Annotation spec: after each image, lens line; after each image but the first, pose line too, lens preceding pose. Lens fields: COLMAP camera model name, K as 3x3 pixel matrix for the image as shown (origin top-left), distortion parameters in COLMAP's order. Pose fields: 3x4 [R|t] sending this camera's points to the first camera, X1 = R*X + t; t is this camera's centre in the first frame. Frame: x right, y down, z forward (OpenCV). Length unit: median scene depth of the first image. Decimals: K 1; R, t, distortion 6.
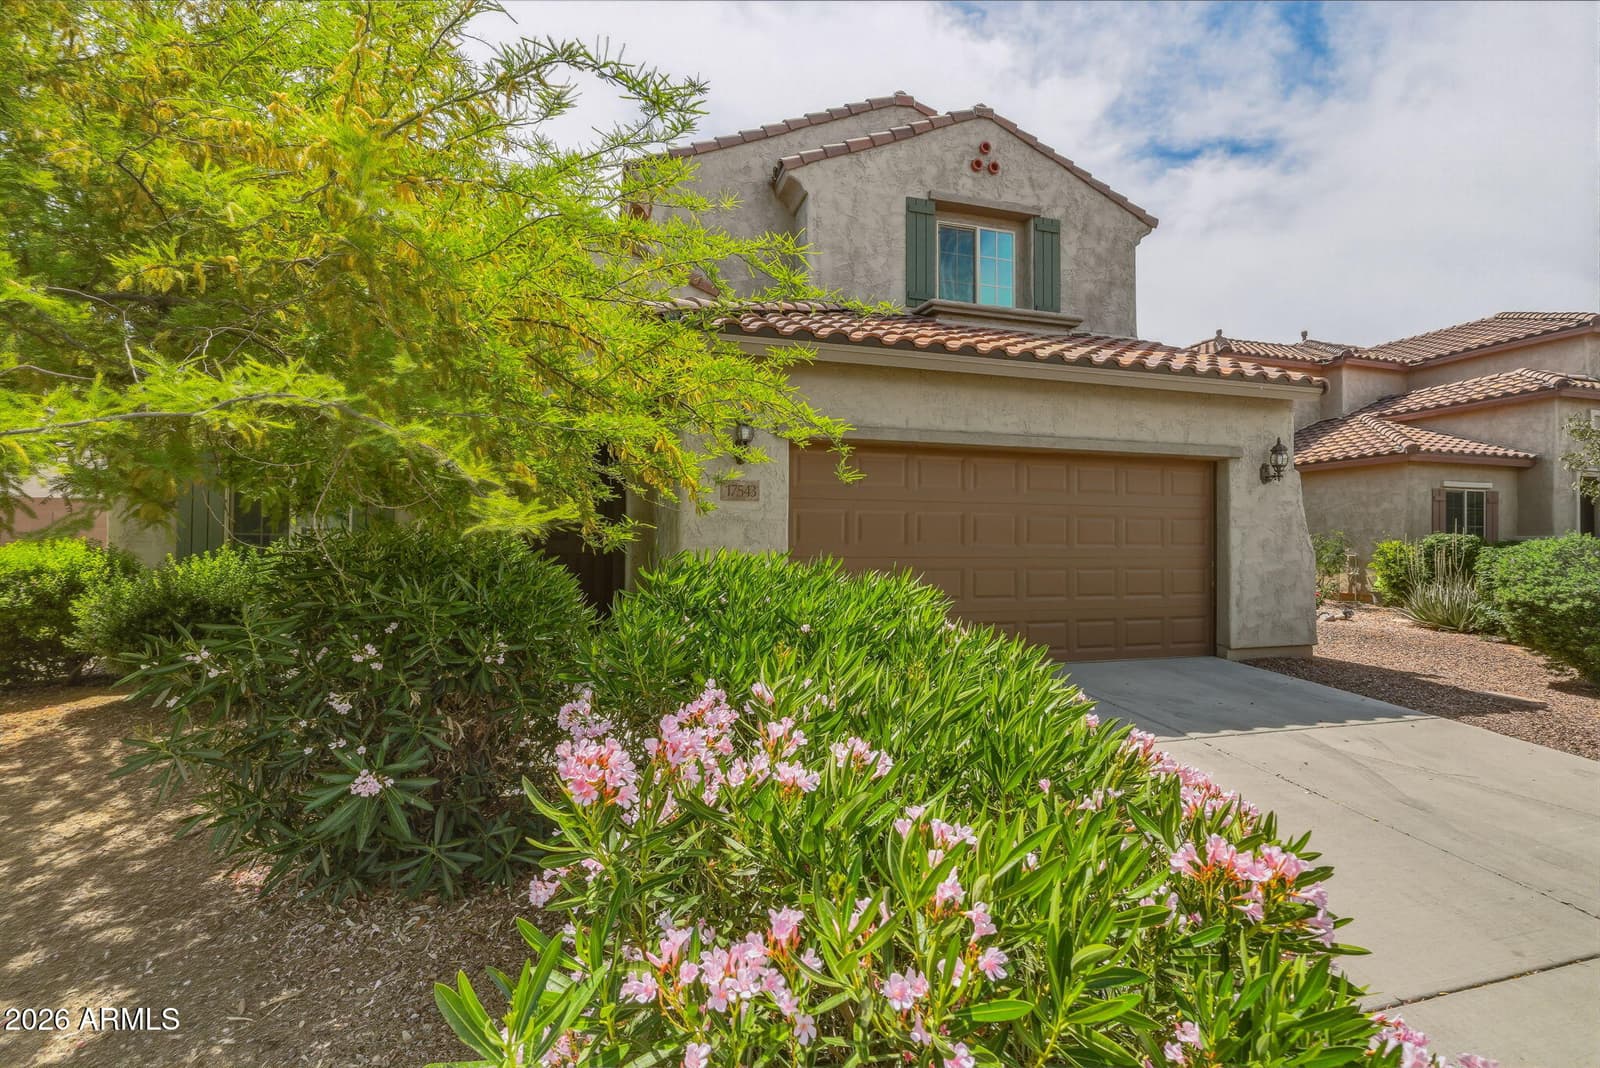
lens RADIAL K [[707.5, 0, 805.3], [0, 707.5, 530.9], [0, 0, 1]] dist [-0.001870, 0.000825]
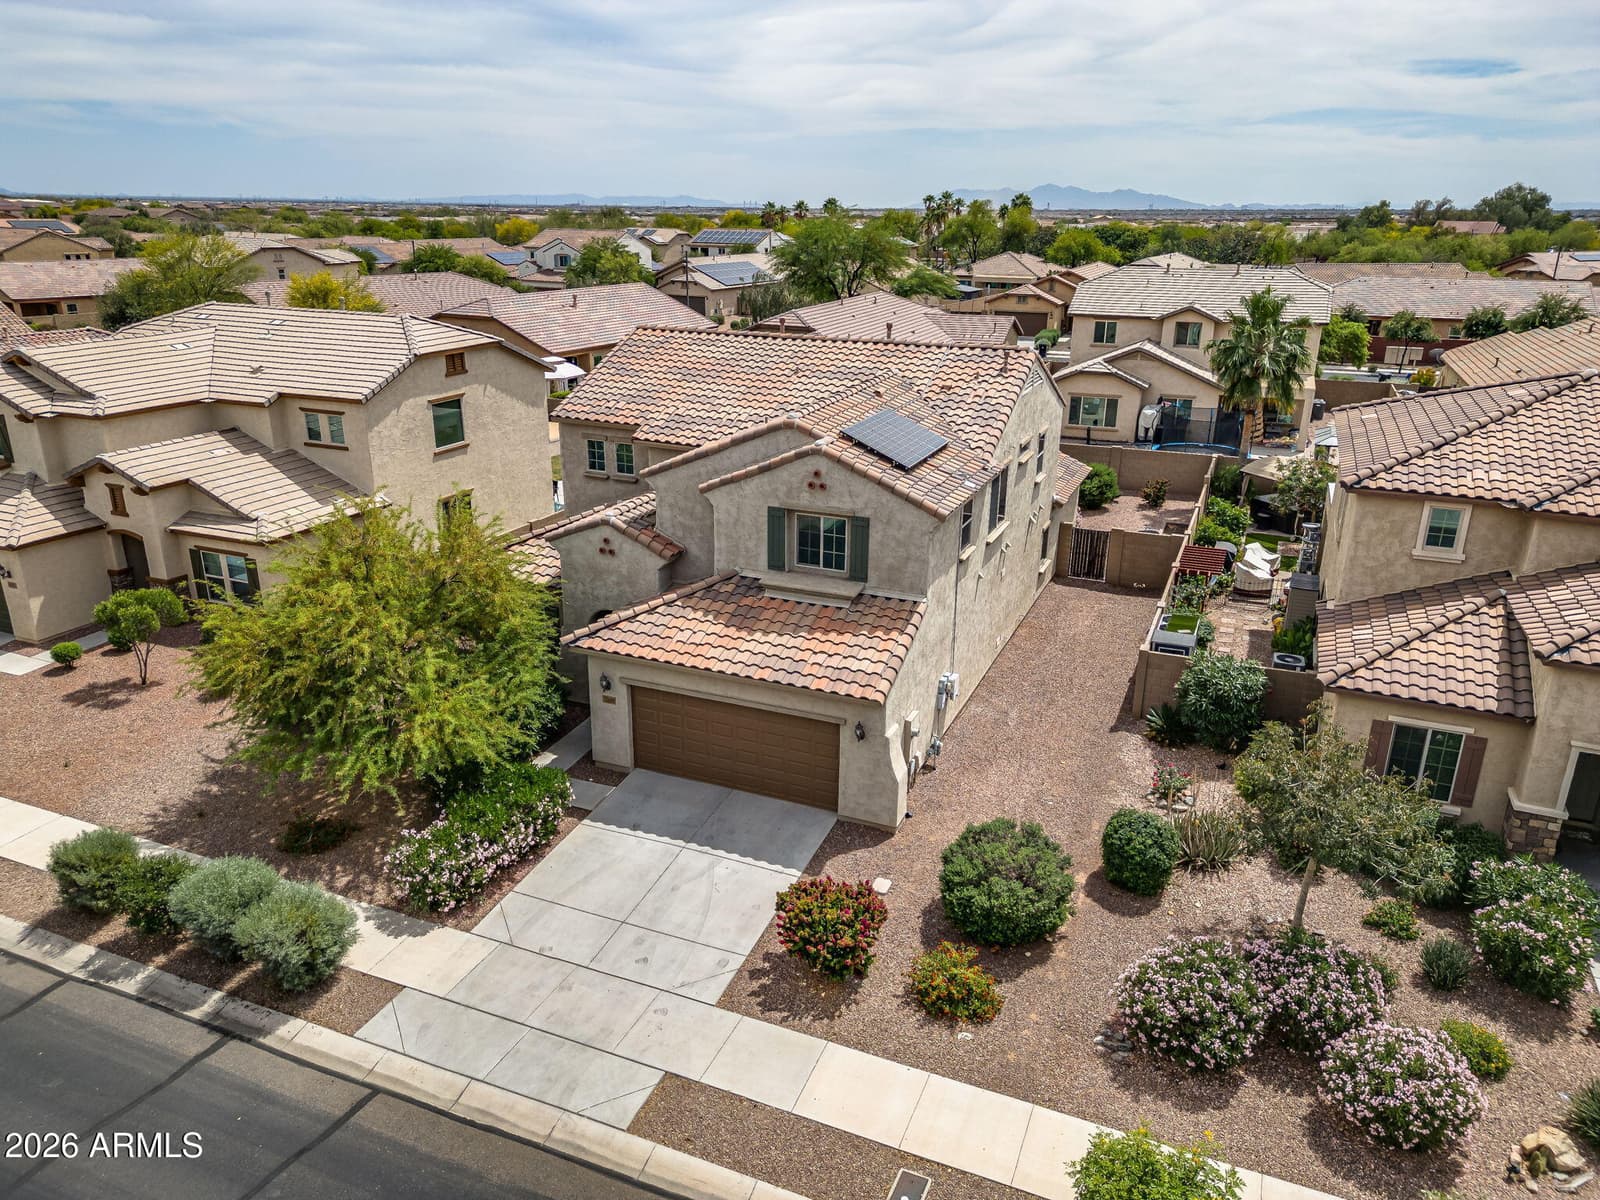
lens RADIAL K [[1126.4, 0, 800.1], [0, 1126.4, 595.6], [0, 0, 1]] dist [0.064702, -0.053436]
pose [[0.766273, 0.211109, -0.606843, 1.778143], [0.003327, 0.943164, 0.332310, -1.109116], [0.642507, -0.256659, 0.722019, -0.875257]]
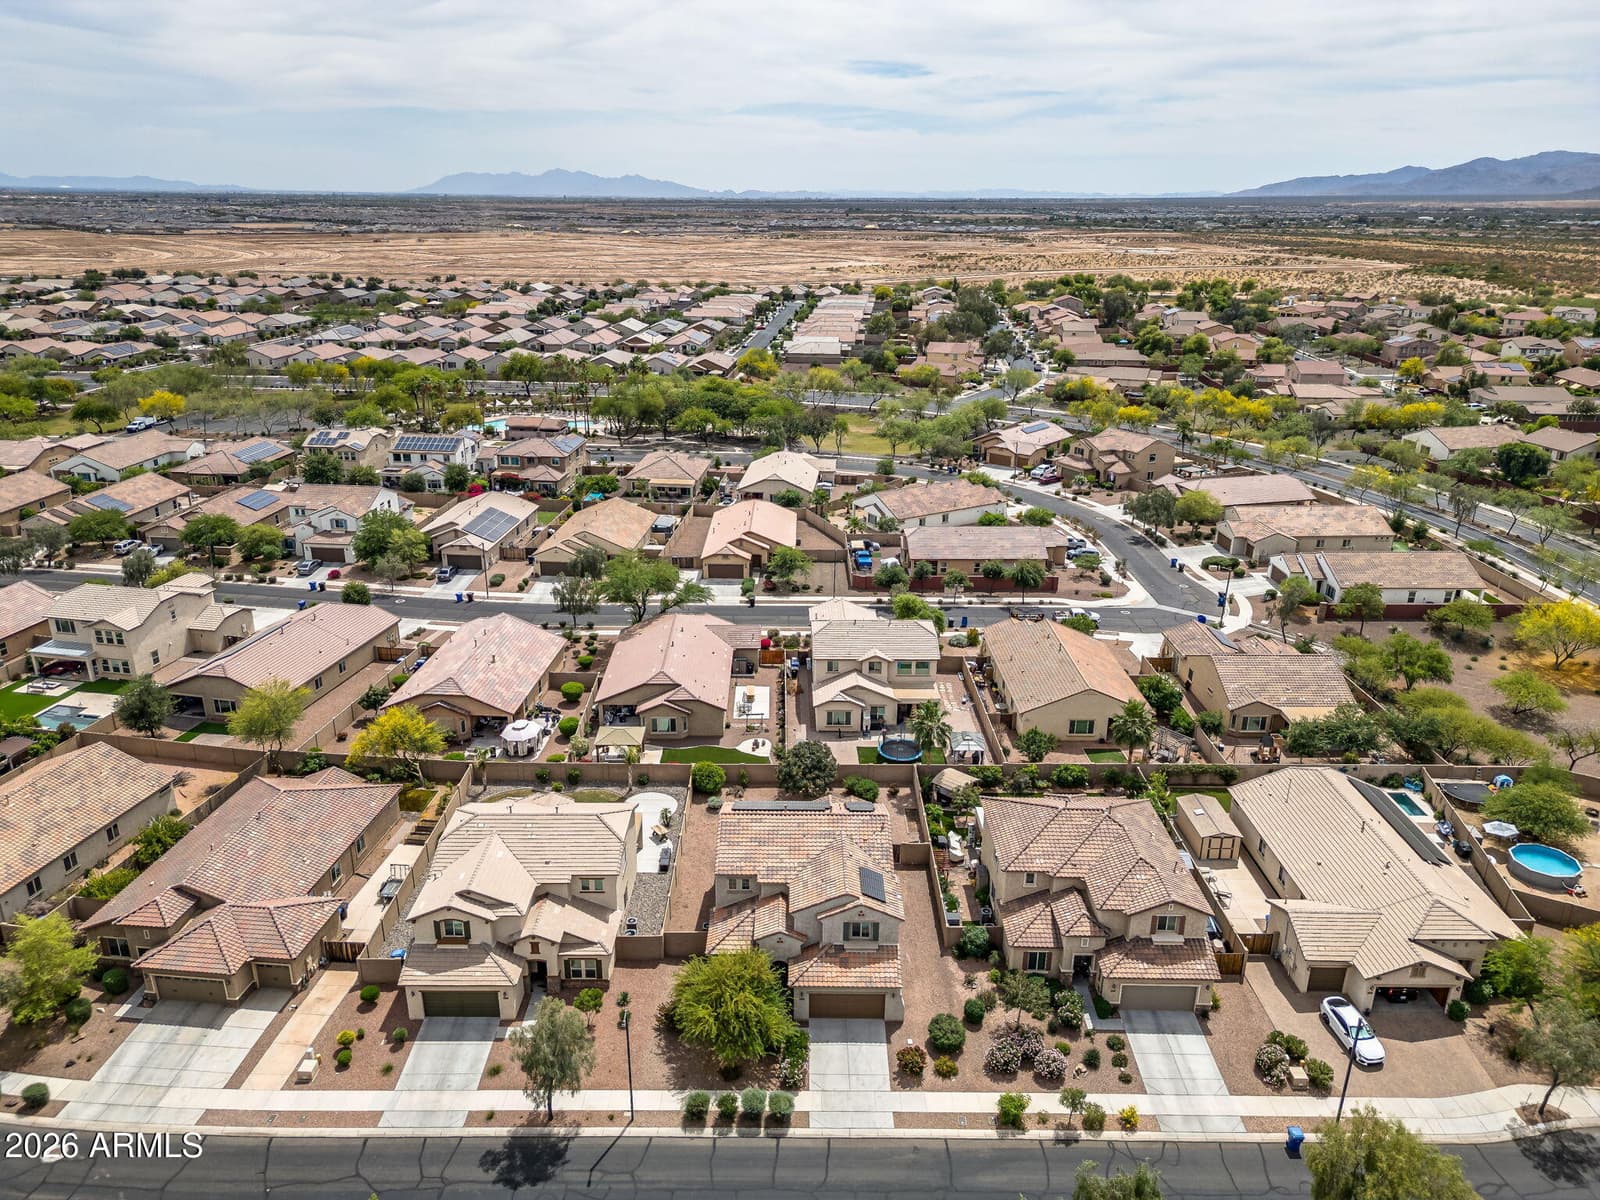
lens RADIAL K [[1121.5, 0, 796.9], [0, 1121.5, 601.3], [0, 0, 1]] dist [0.063263, -0.058244]
pose [[0.955728, 0.100717, -0.276479, 1.739378], [0.002882, 0.936348, 0.351061, -5.201691], [0.294238, -0.336316, 0.894604, -5.265397]]
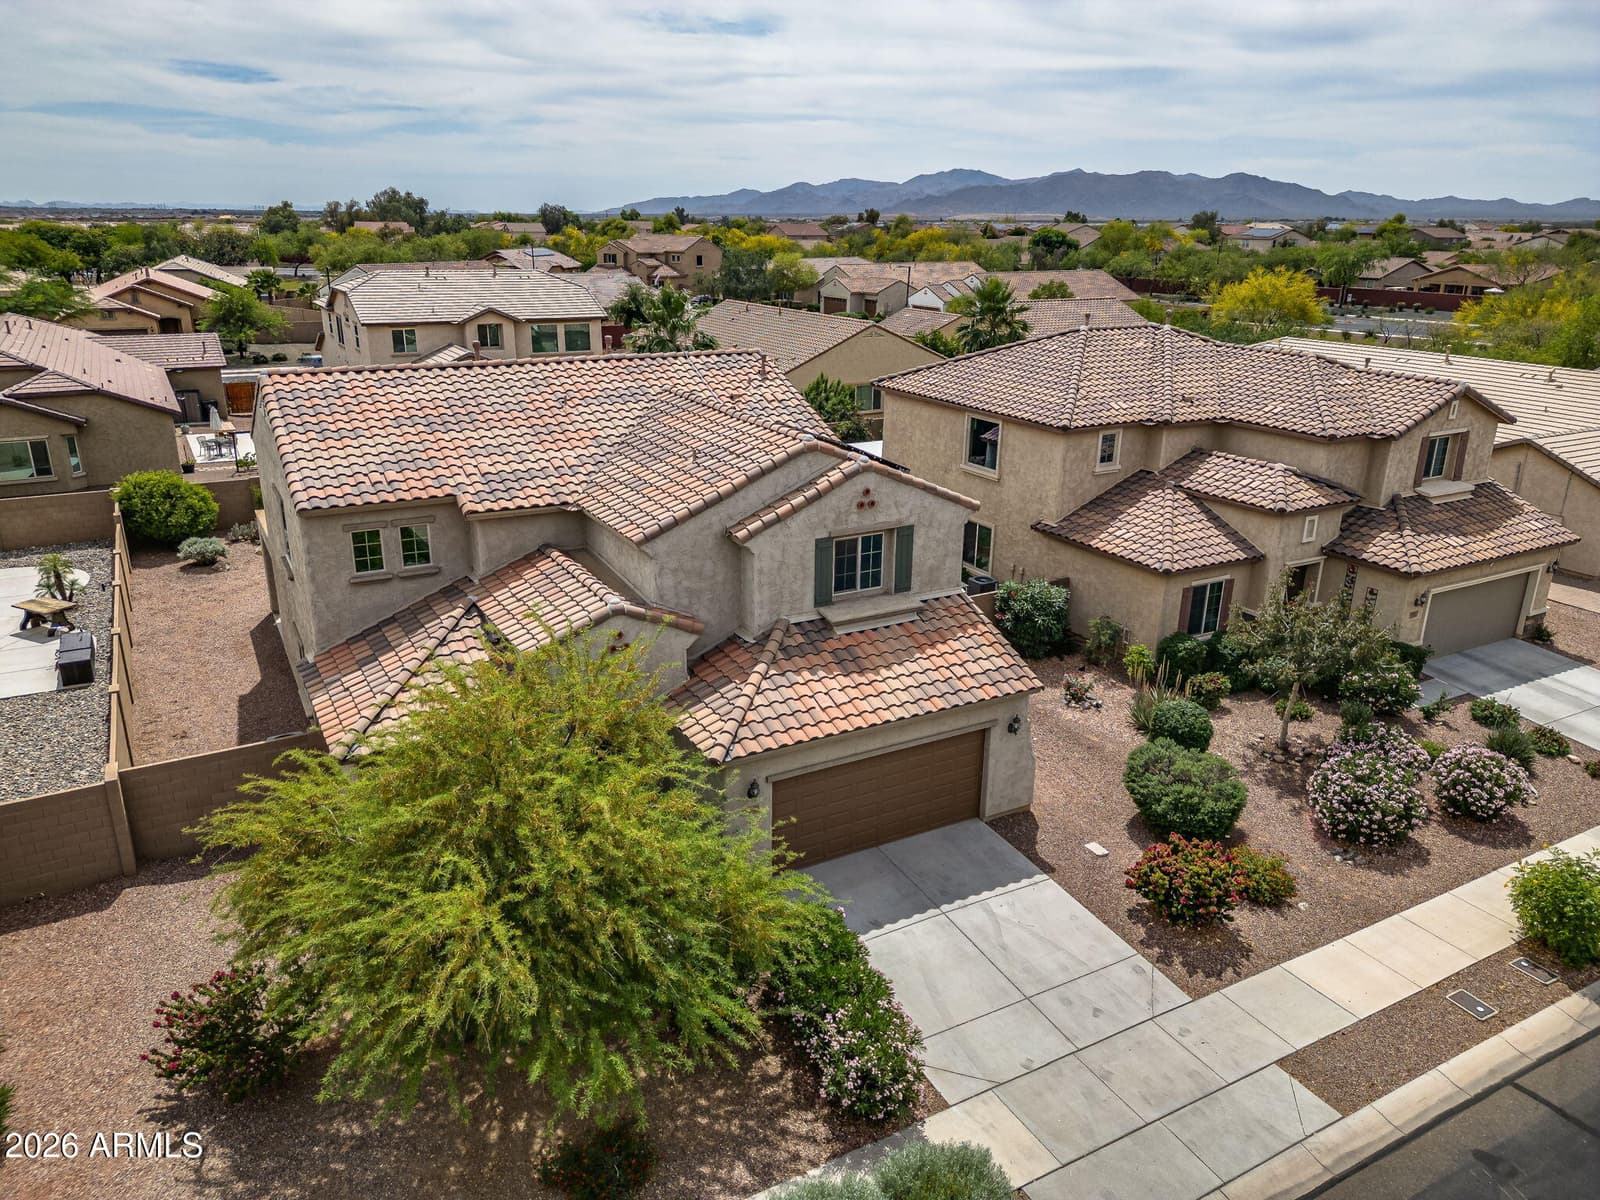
lens RADIAL K [[1121.5, 0, 796.9], [0, 1121.5, 601.3], [0, 0, 1]] dist [0.063263, -0.058244]
pose [[0.977578, -0.064781, 0.200362, -0.365534], [-0.006611, 0.941592, 0.336690, -1.106037], [-0.210471, -0.330465, 0.920052, -1.174226]]
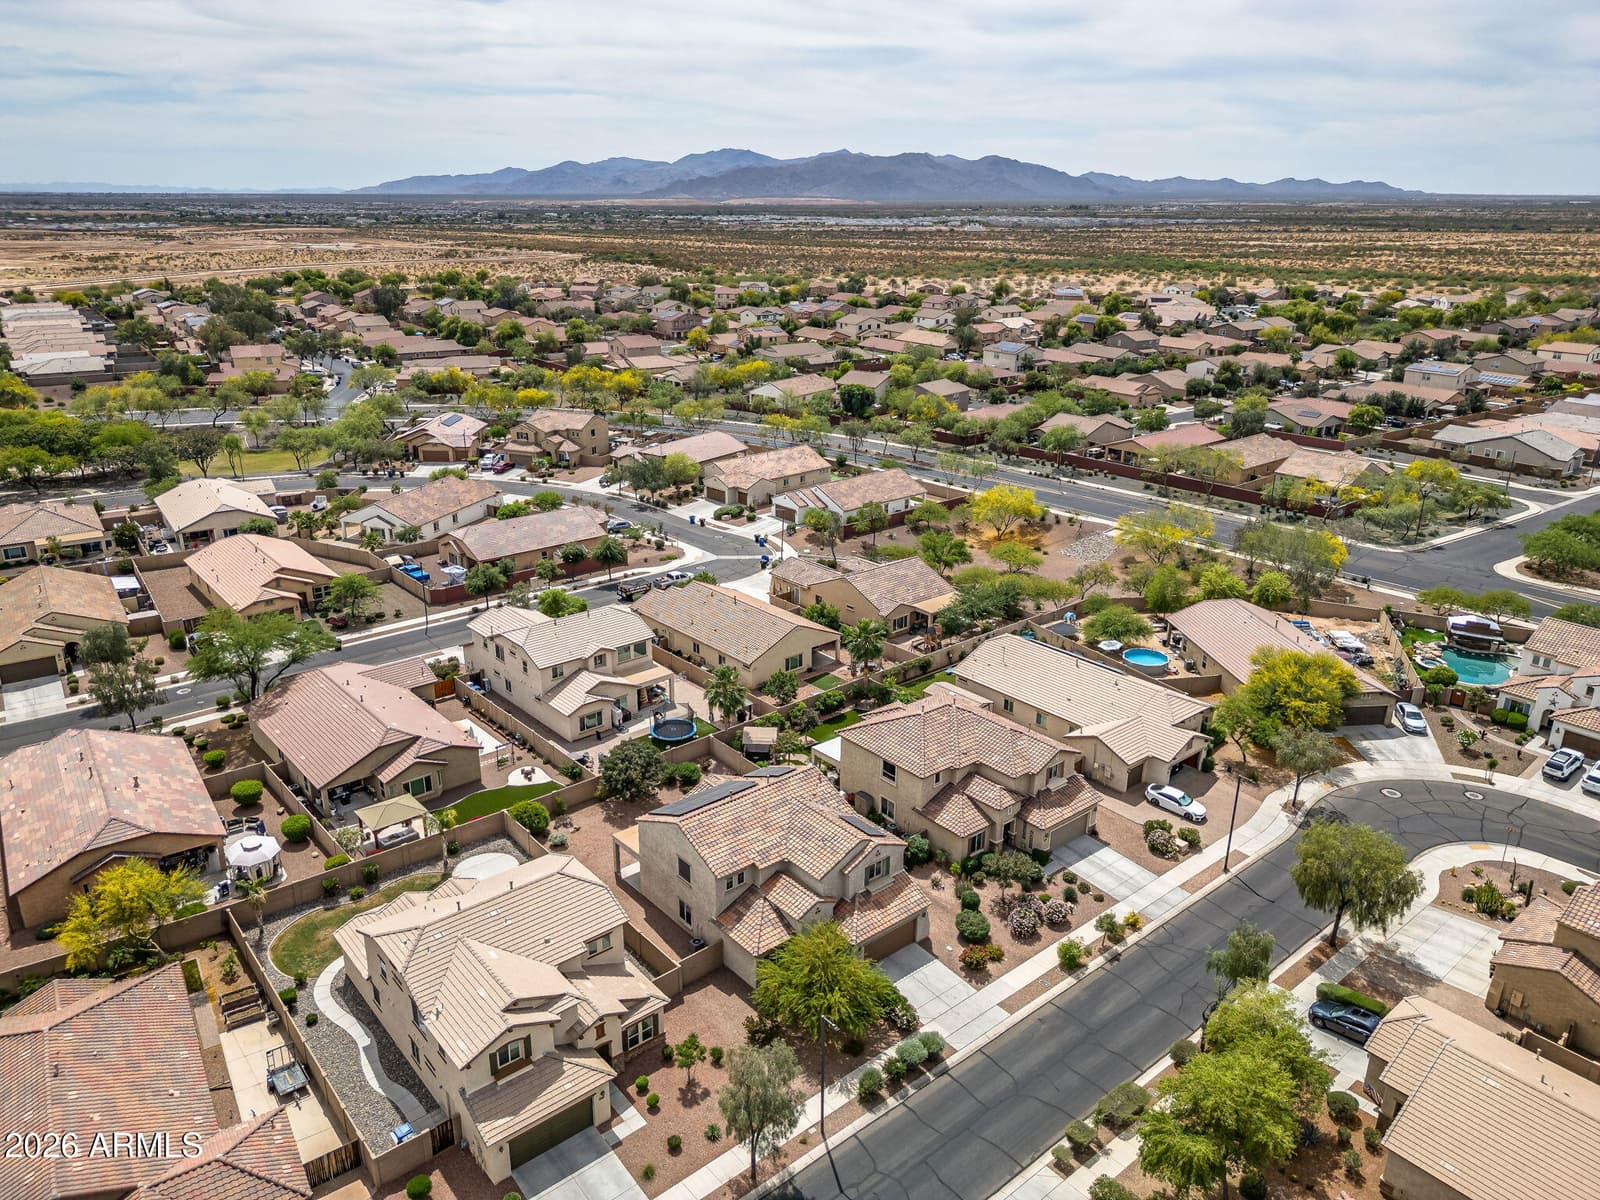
lens RADIAL K [[1121.5, 0, 796.9], [0, 1121.5, 601.3], [0, 0, 1]] dist [0.063263, -0.058244]
pose [[0.920471, -0.132247, 0.367756, -2.922407], [-0.006047, 0.936074, 0.351752, -4.930853], [-0.390764, -0.326001, 0.860829, -4.964292]]
